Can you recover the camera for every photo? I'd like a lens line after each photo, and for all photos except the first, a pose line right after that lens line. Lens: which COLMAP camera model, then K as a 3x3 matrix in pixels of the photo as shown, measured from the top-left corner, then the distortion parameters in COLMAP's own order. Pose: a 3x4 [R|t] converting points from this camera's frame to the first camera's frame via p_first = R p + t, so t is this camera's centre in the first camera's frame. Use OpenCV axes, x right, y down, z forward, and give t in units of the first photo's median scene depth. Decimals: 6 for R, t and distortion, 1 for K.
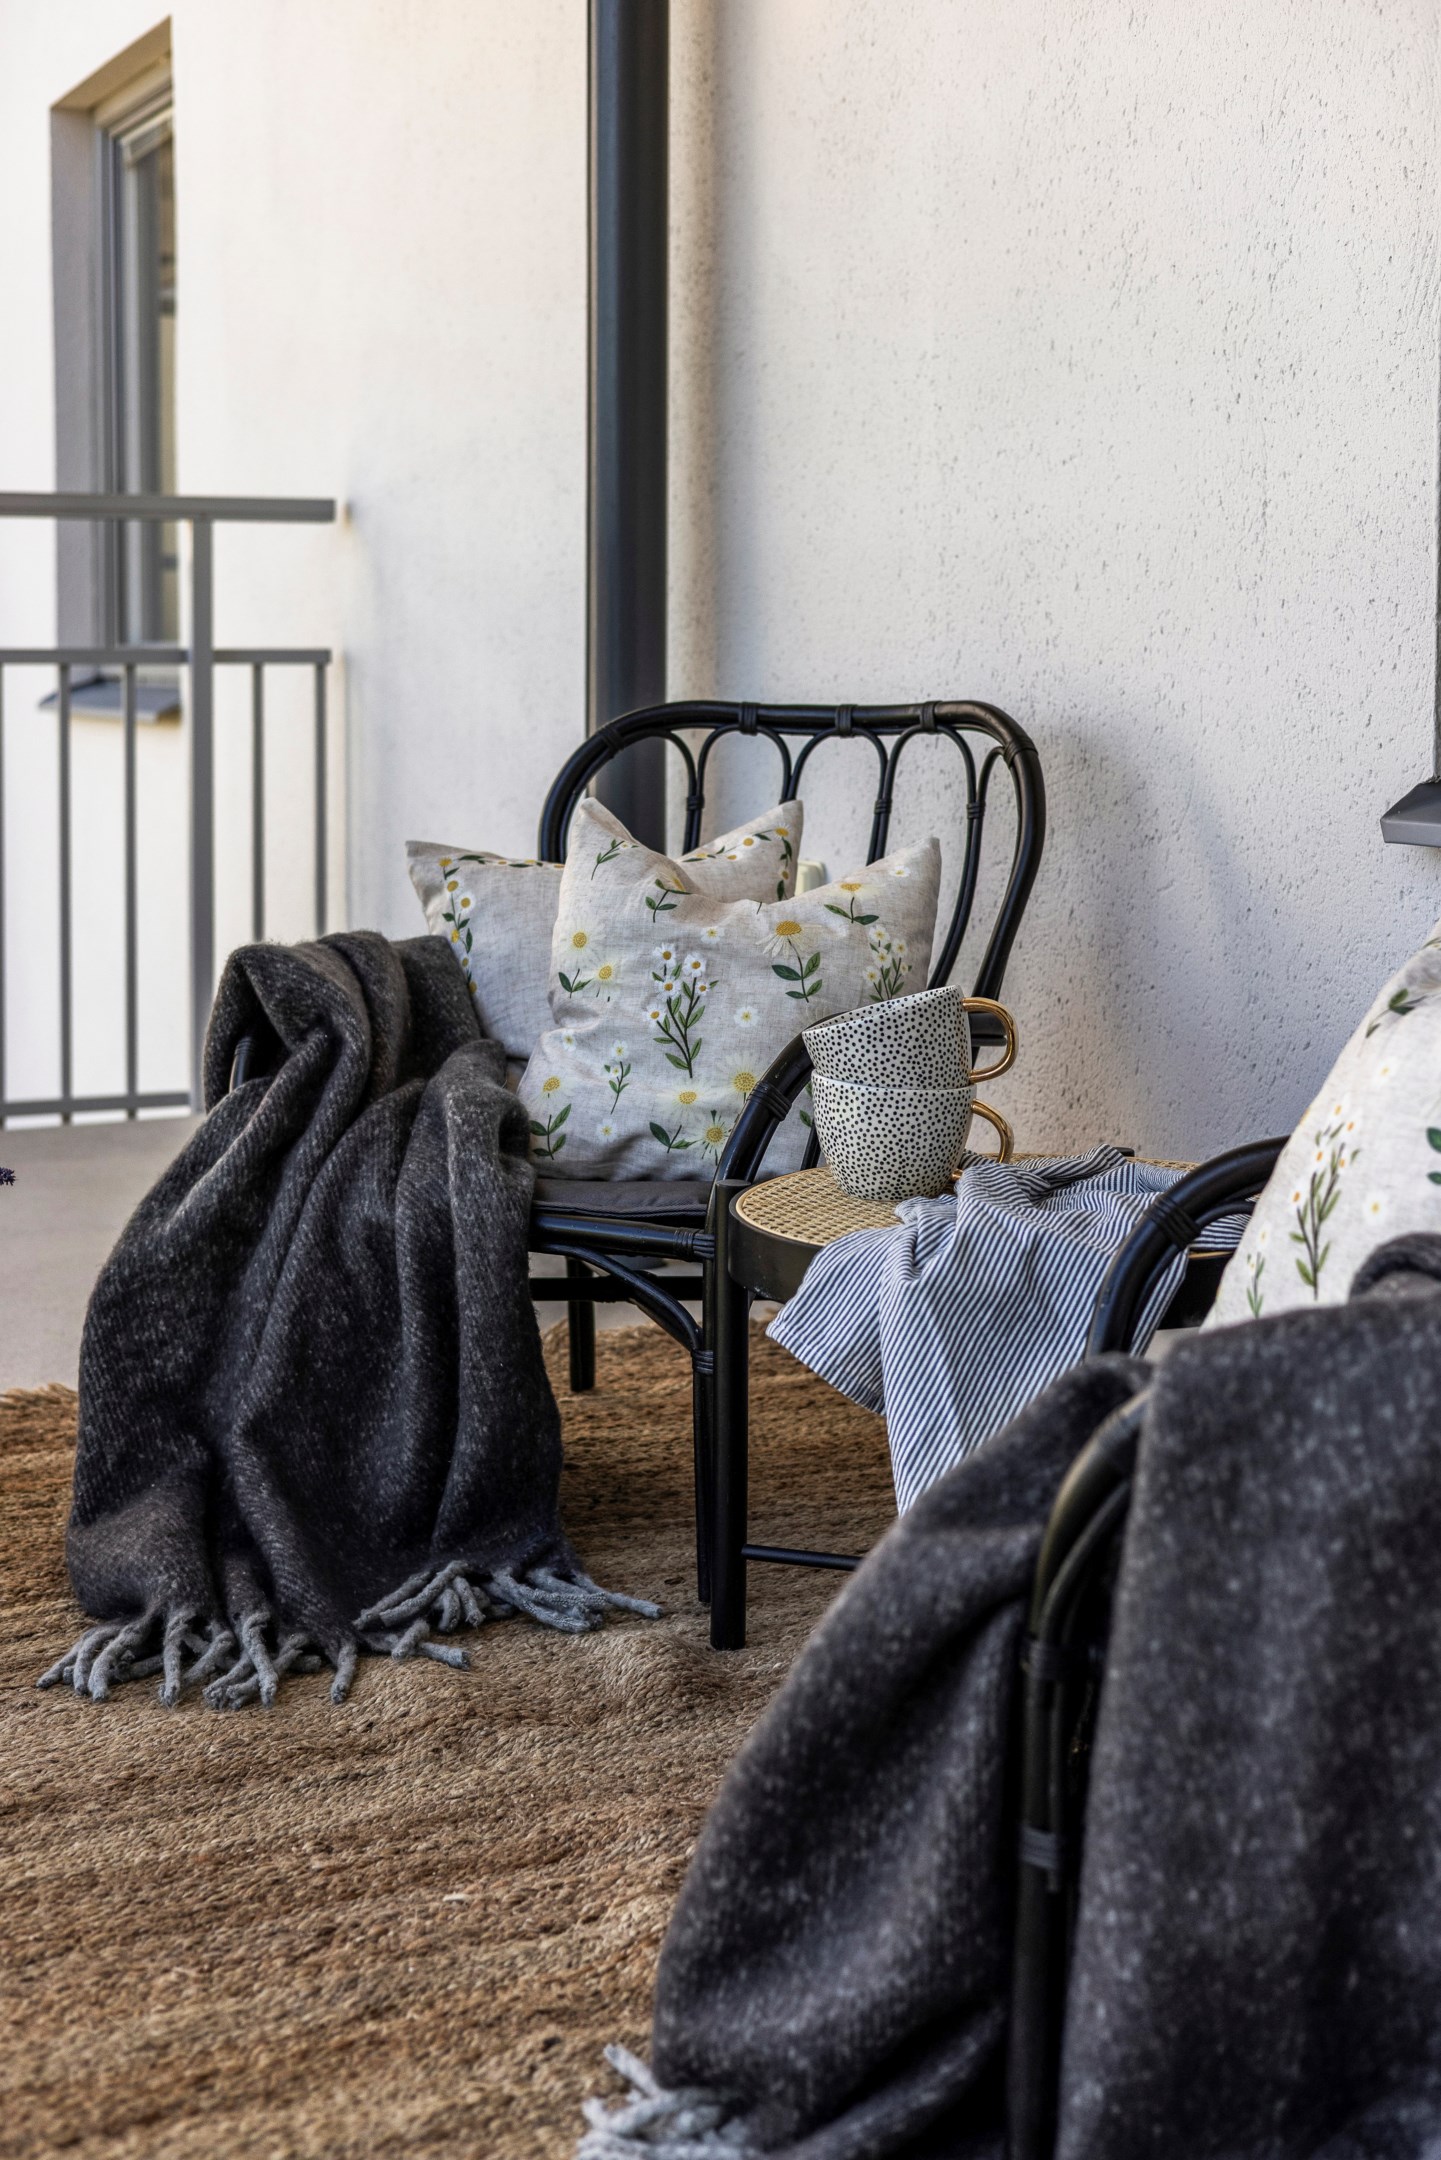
lens RADIAL K [[4127.4, 0, 644.2], [0, 4127.4, 1080.9], [0, 0, 1]] dist [-0.014701, 0.327002]
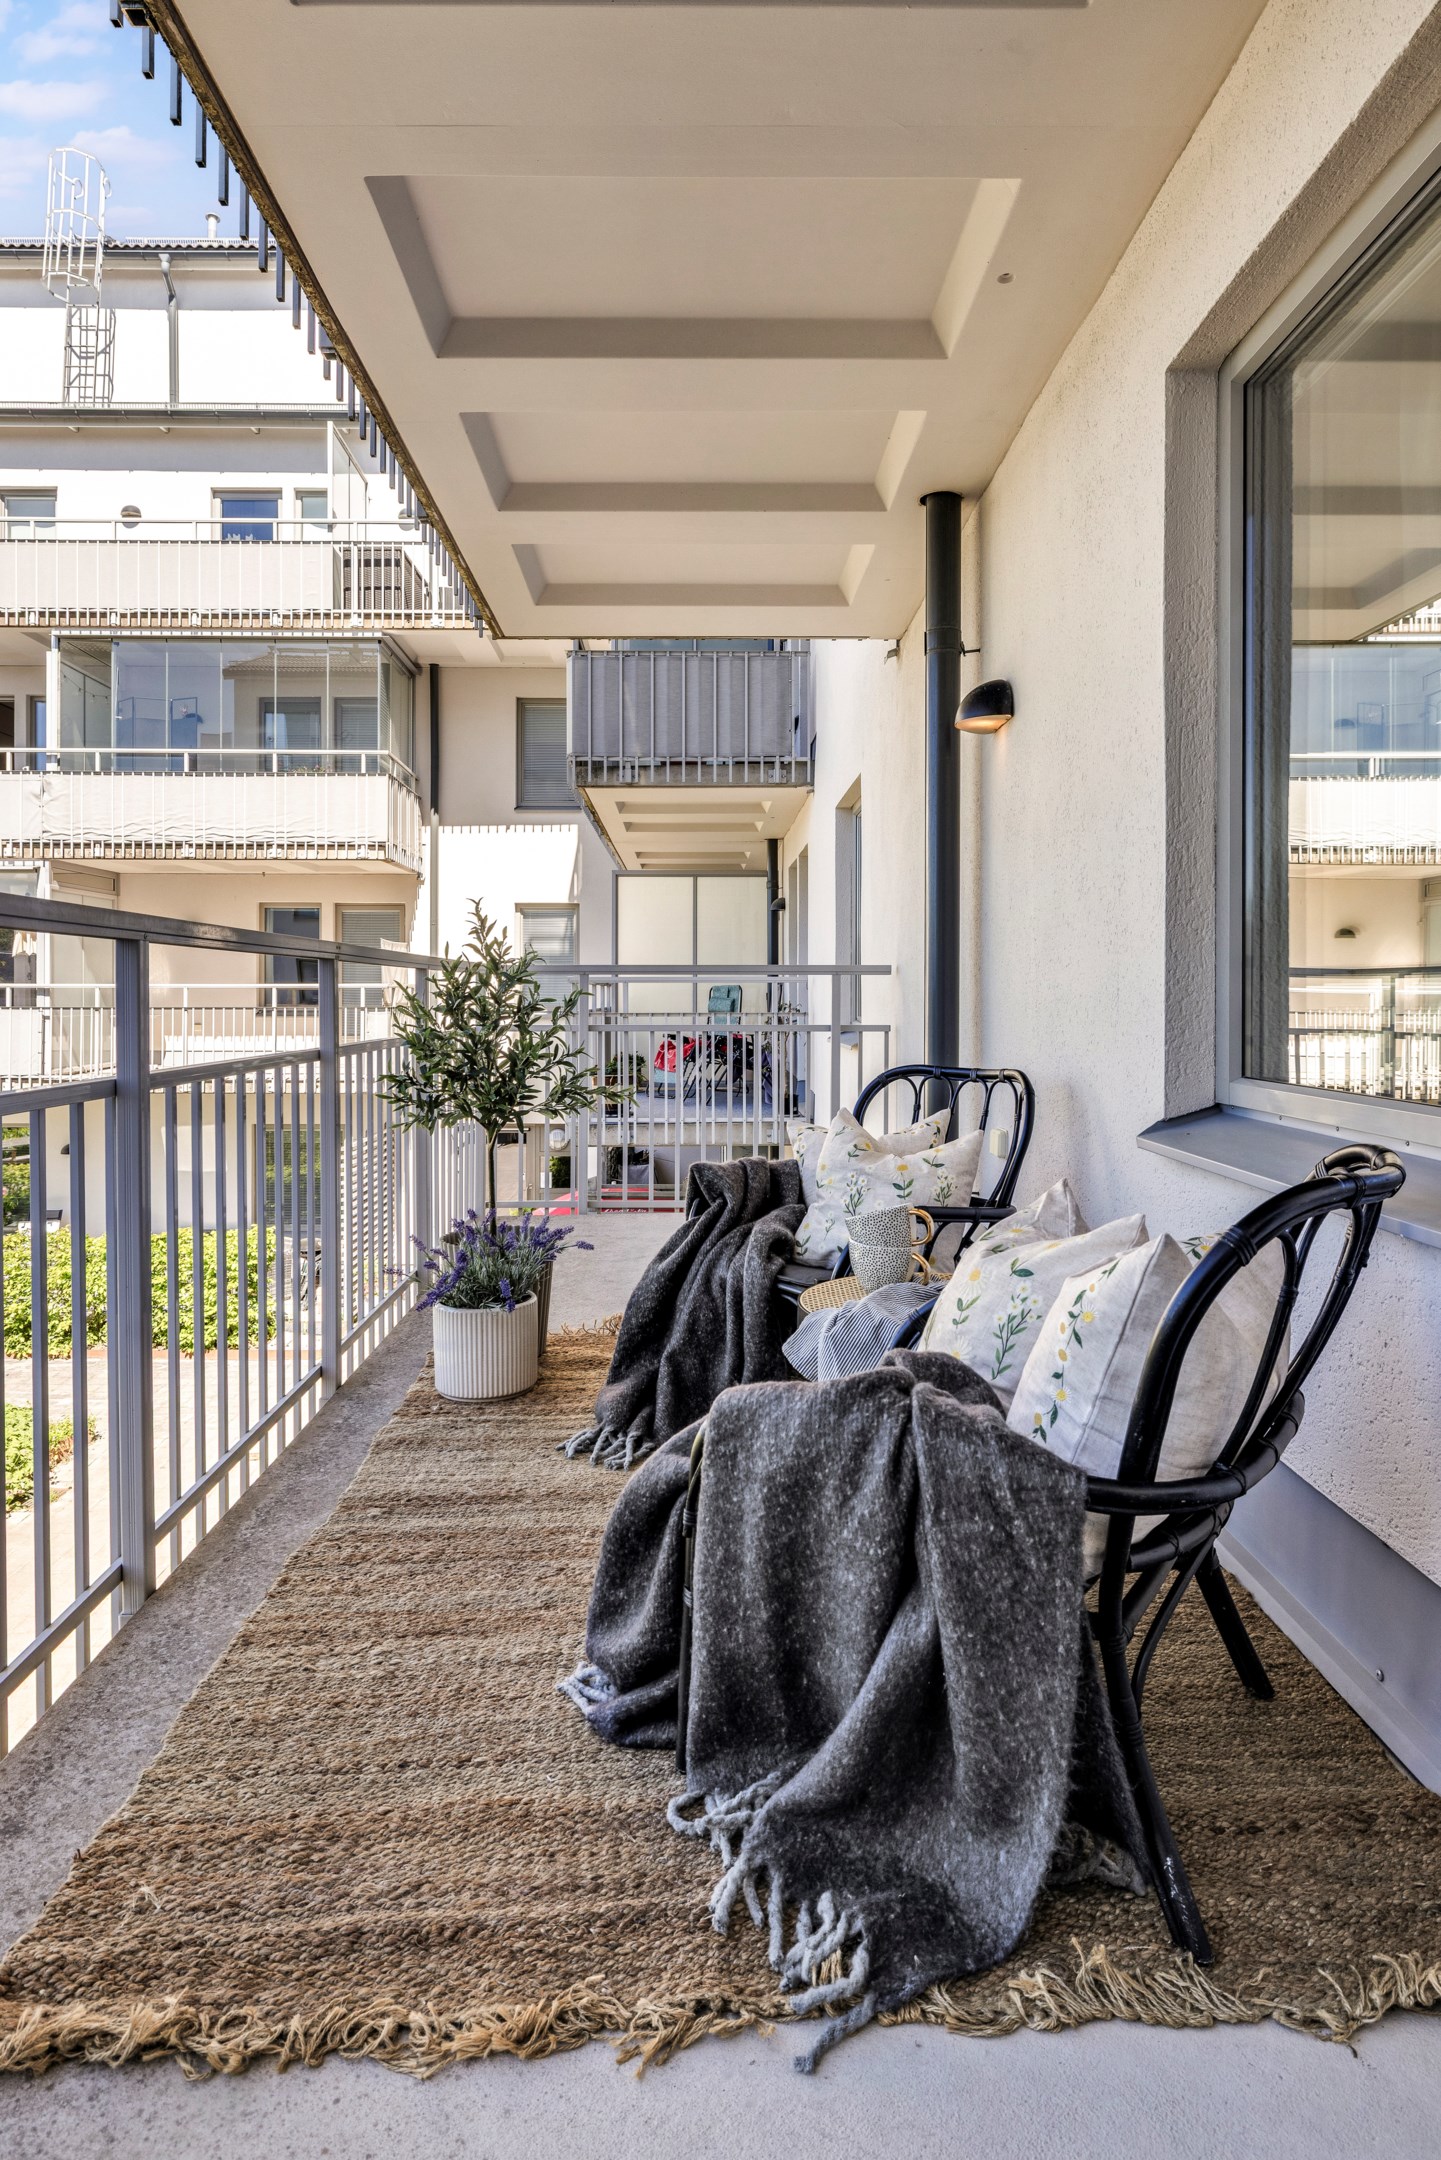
lens RADIAL K [[1648.3, 0, 697.8], [0, 1648.3, 1009.9], [0, 0, 1]] dist [0.001361, 0.002836]
pose [[0.864883, 0.010699, -0.501859, 0.446716], [-0.043341, 0.997631, -0.053425, -0.078379], [0.500099, 0.067957, 0.863298, 0.123802]]
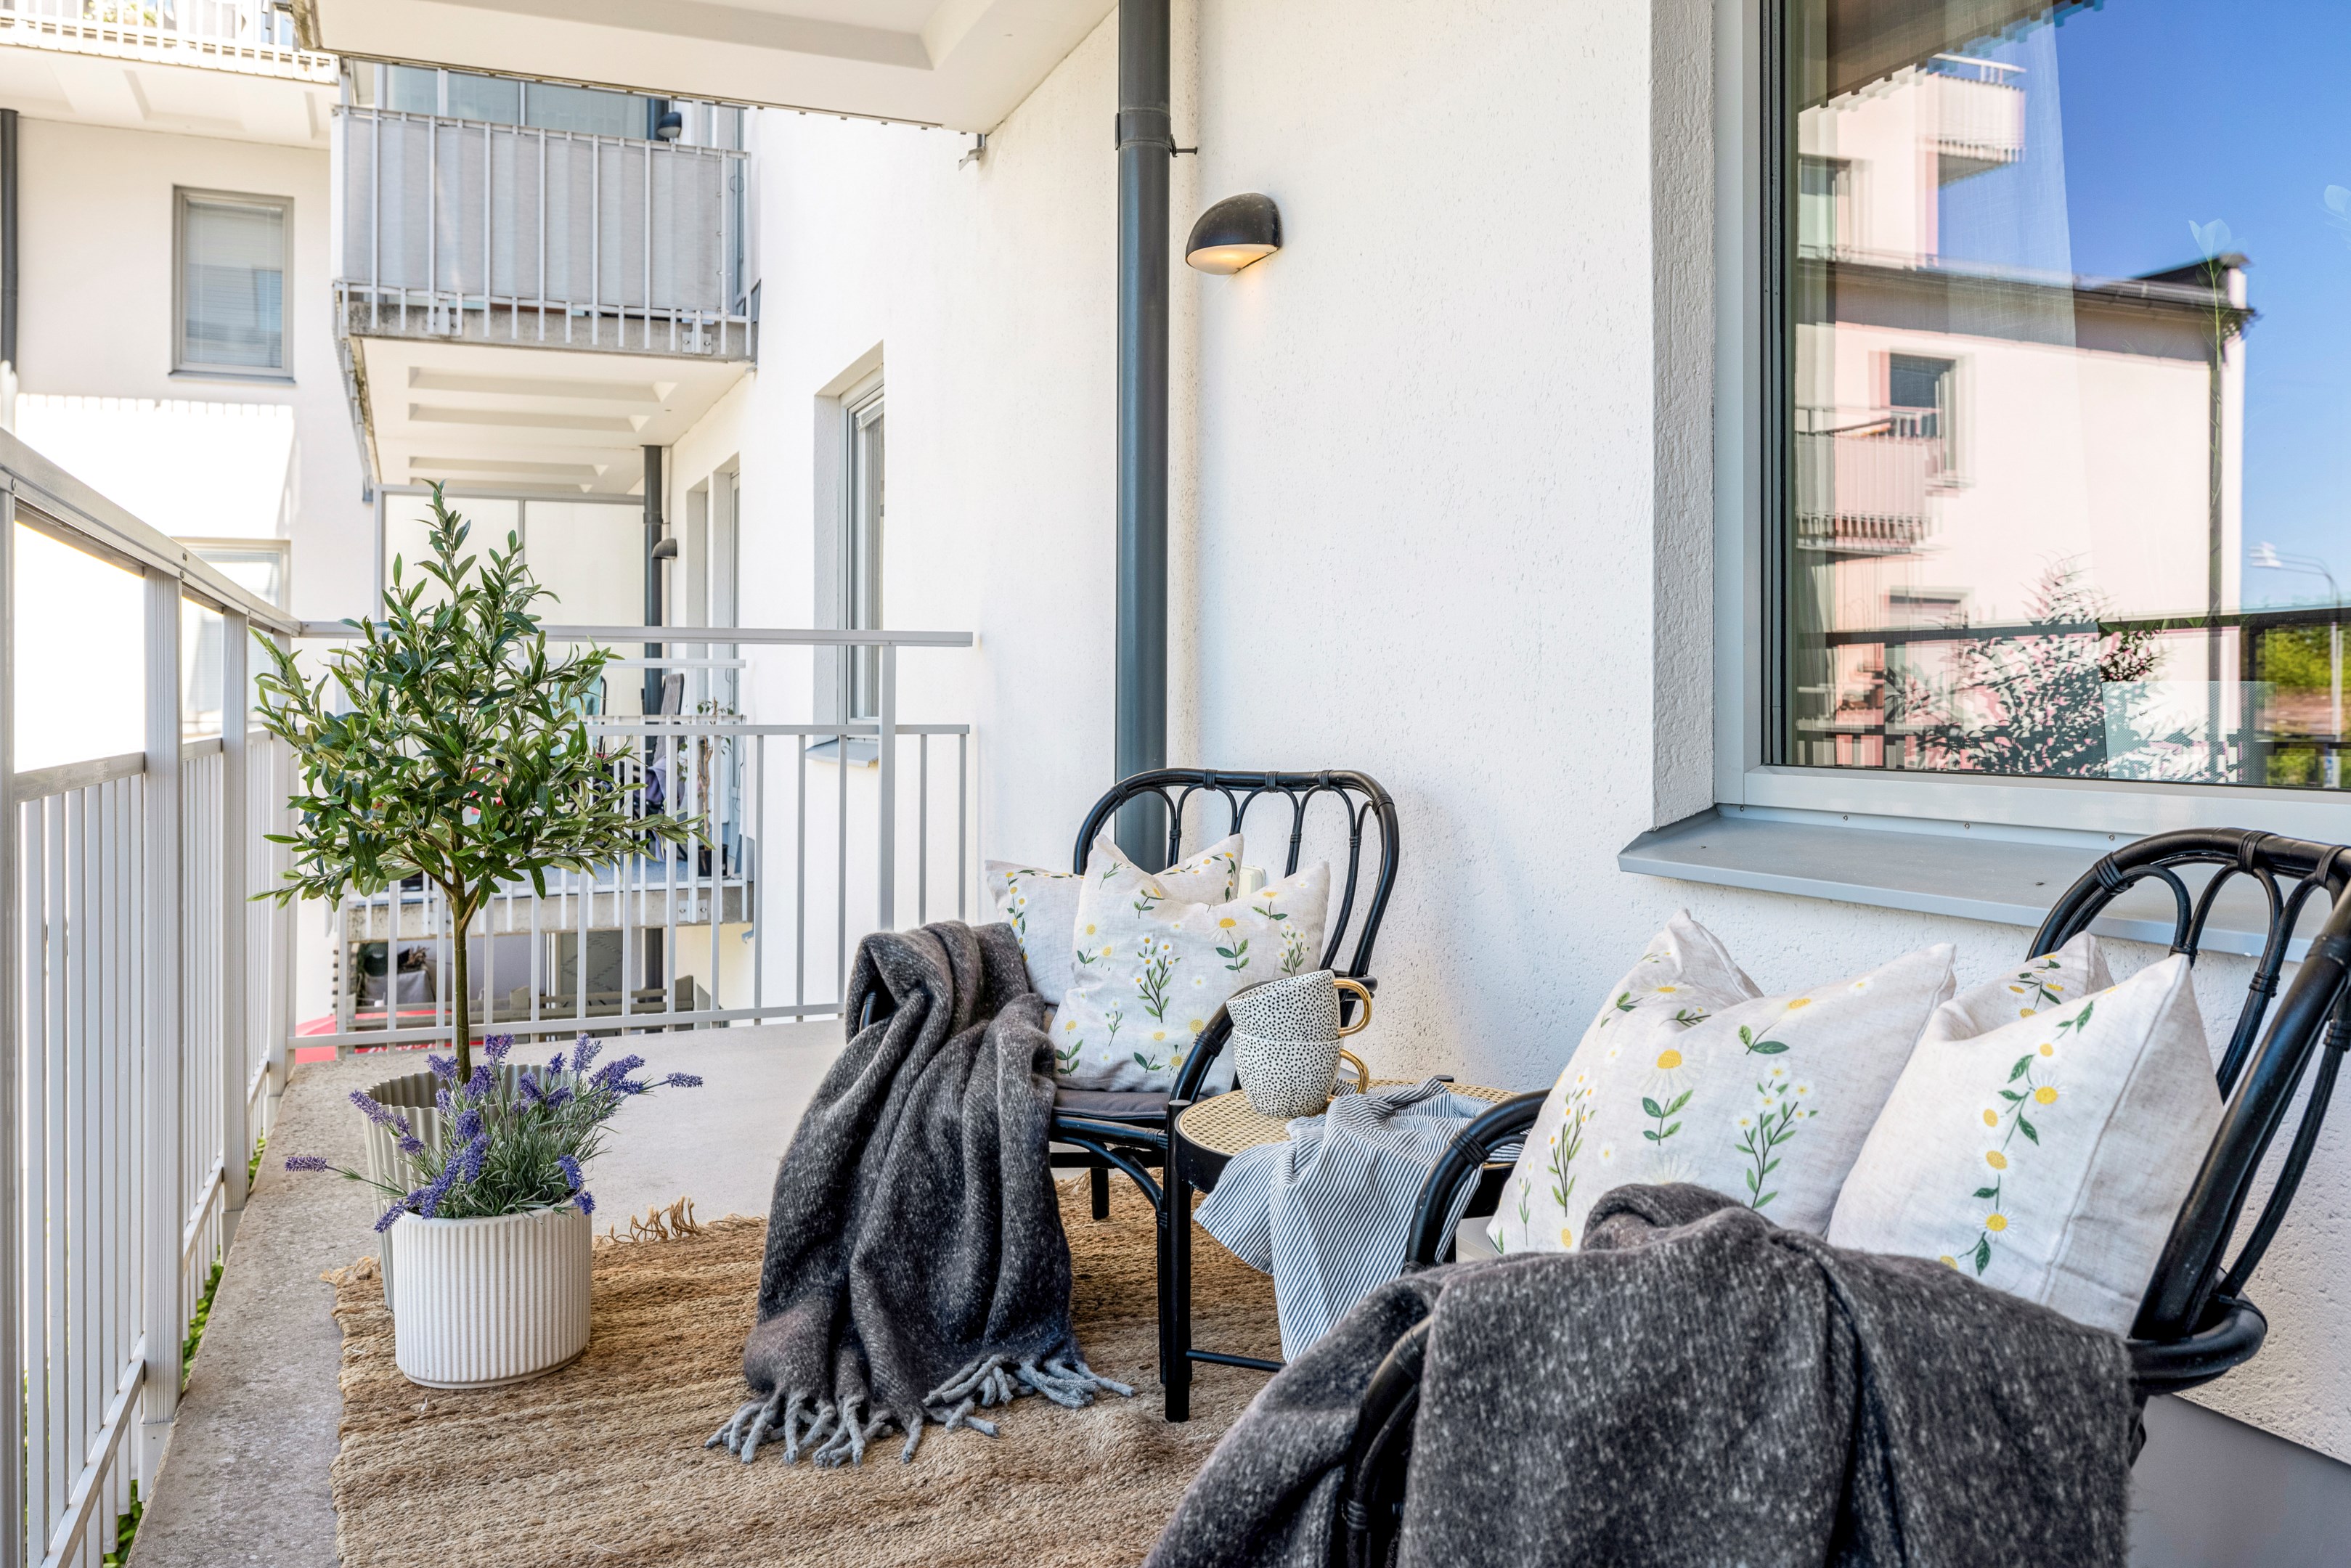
lens RADIAL K [[2233.3, 0, 1168.8], [0, 2233.3, 725.8], [0, 0, 1]] dist [0.005040, -0.002930]
pose [[0.999284, 0.001371, -0.037823, 0.048236], [-0.004564, 0.996416, -0.084465, -0.043175], [0.037572, 0.084577, 0.995708, 0.189128]]
